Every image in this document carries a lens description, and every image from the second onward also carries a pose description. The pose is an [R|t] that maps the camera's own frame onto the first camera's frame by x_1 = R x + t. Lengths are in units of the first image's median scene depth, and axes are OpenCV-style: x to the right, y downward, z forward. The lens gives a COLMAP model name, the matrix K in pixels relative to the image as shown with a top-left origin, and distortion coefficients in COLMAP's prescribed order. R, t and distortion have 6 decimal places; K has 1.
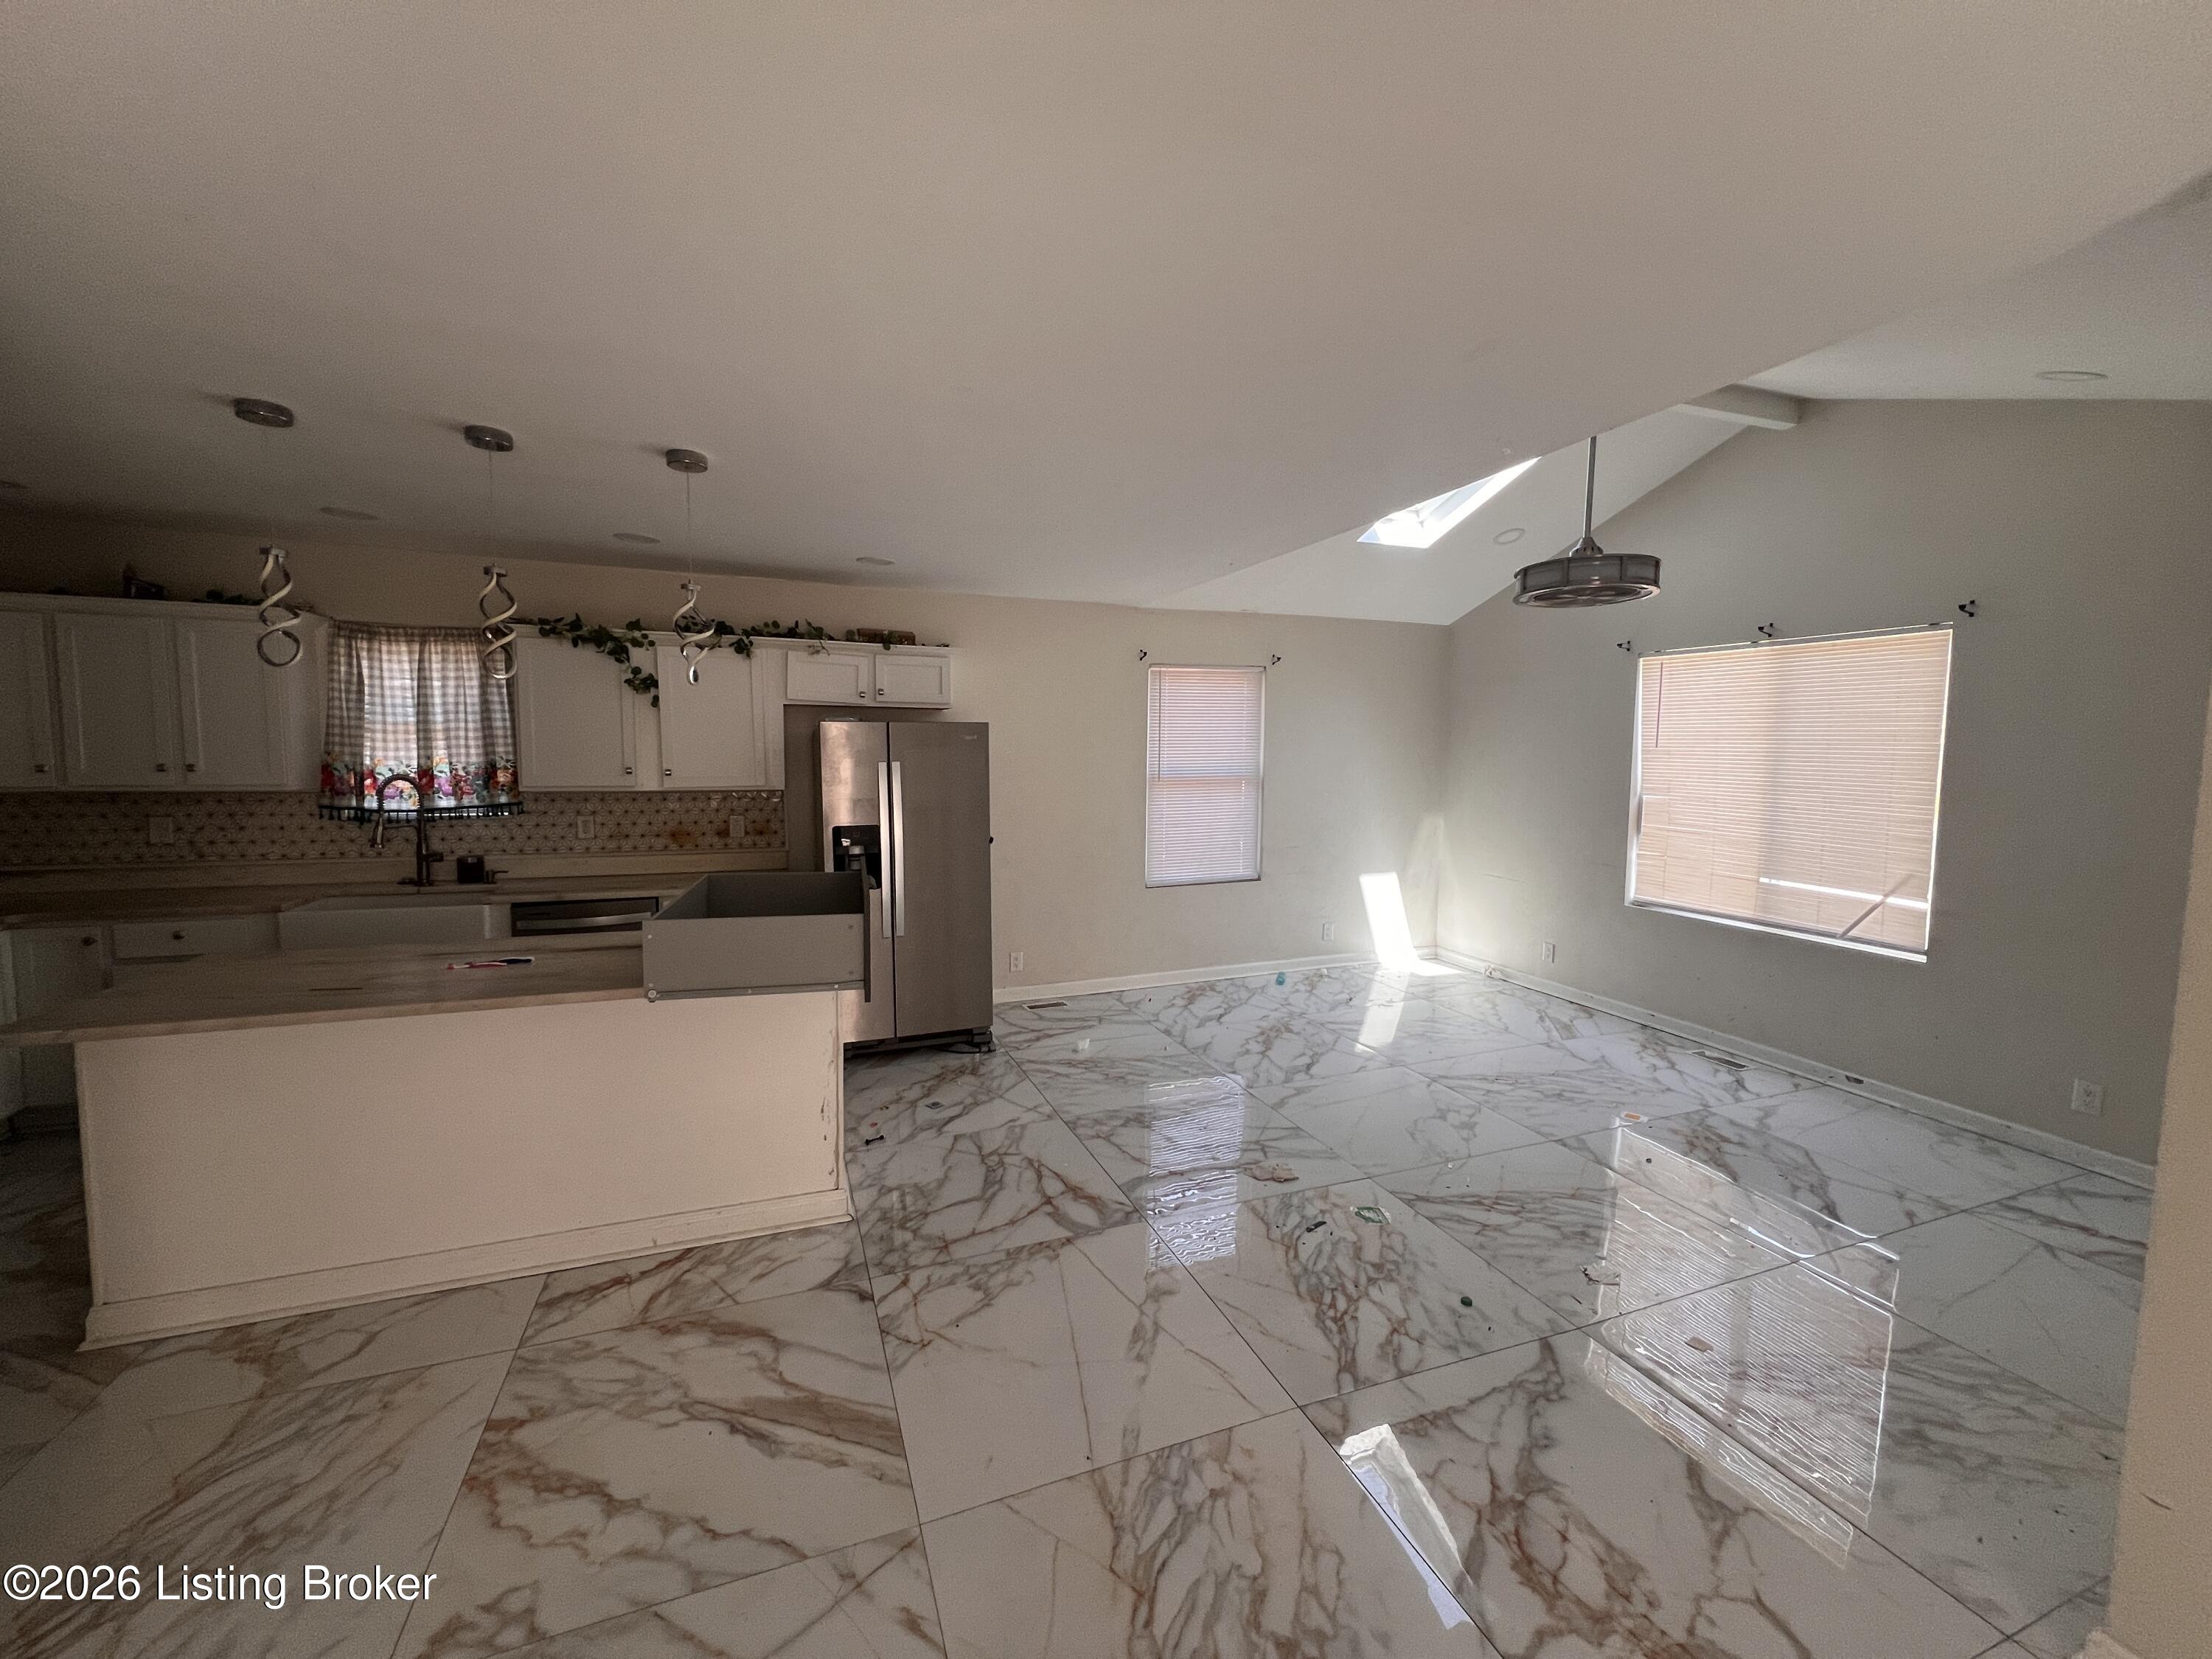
lens RADIAL K [[885.3, 0, 1103.2], [0, 885.3, 824.8], [0, 0, 1]] dist [-0.002633, -0.000068]
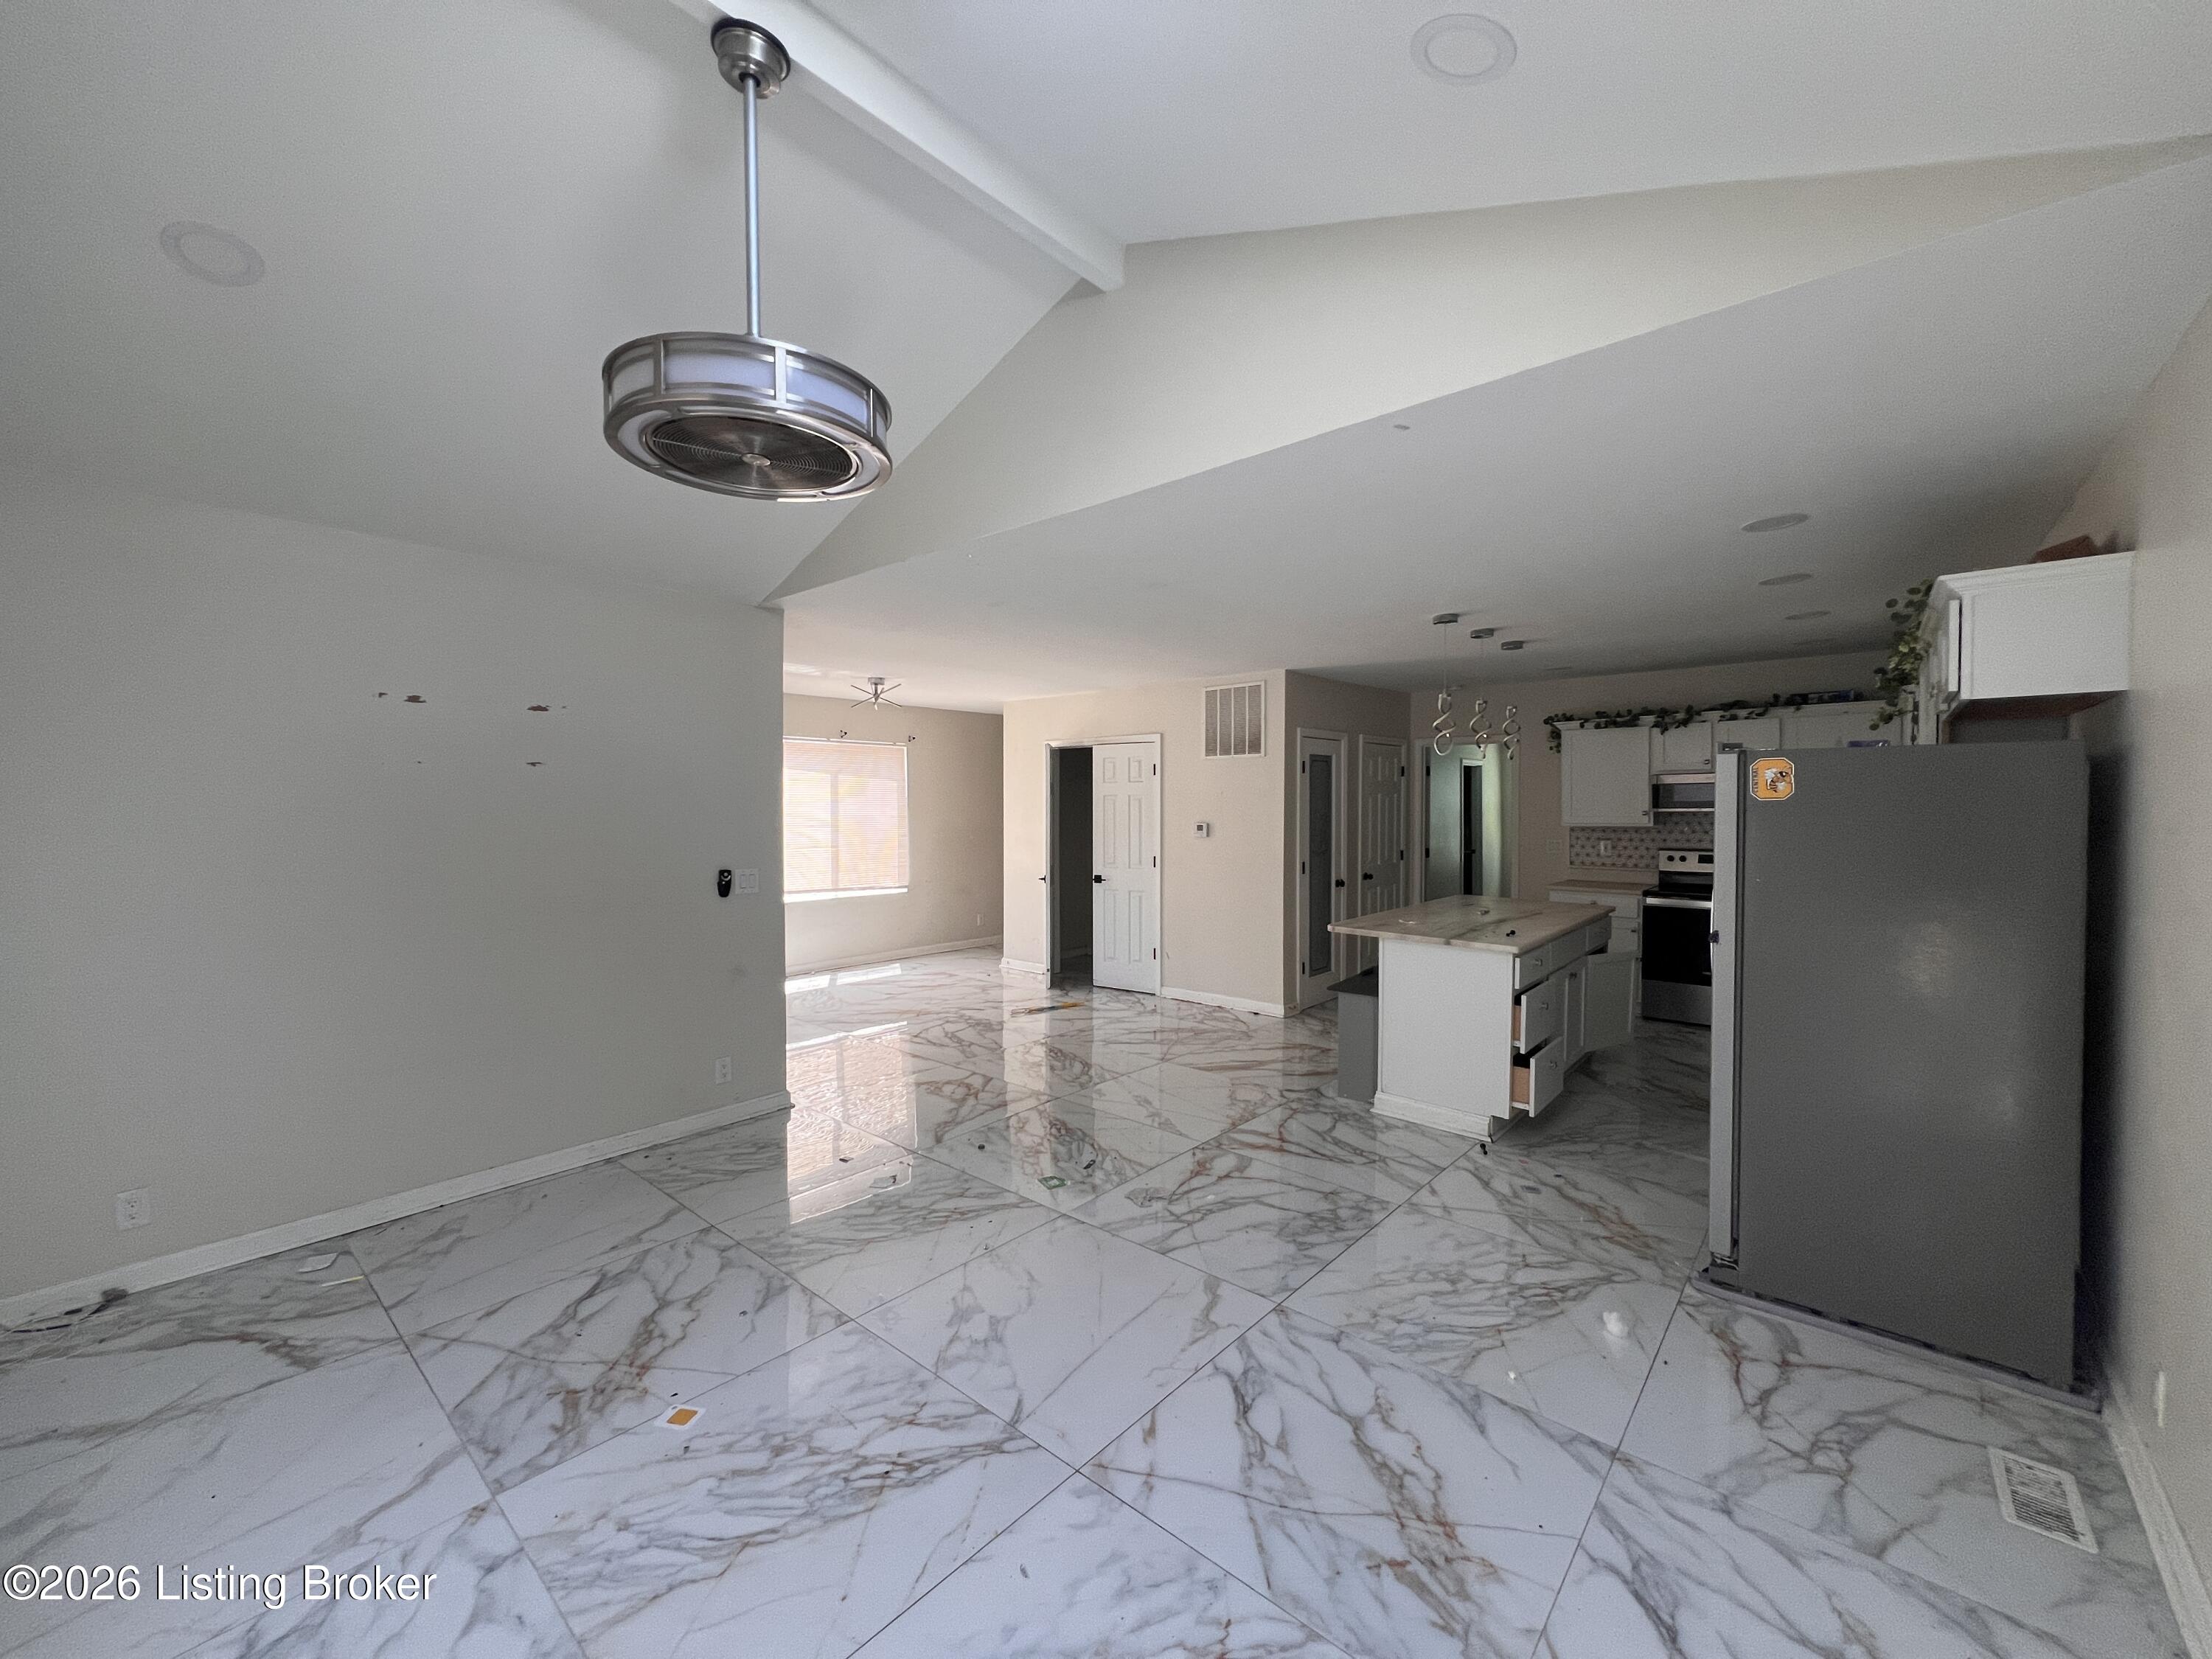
lens RADIAL K [[885.3, 0, 1107.2], [0, 885.3, 827.8], [0, 0, 1]] dist [-0.002633, -0.000068]
pose [[-0.883230, 0.007159, -0.468885, 0.661335], [-0.043226, 0.994383, 0.096607, -0.124884], [0.466944, 0.105595, -0.877960, 1.693551]]
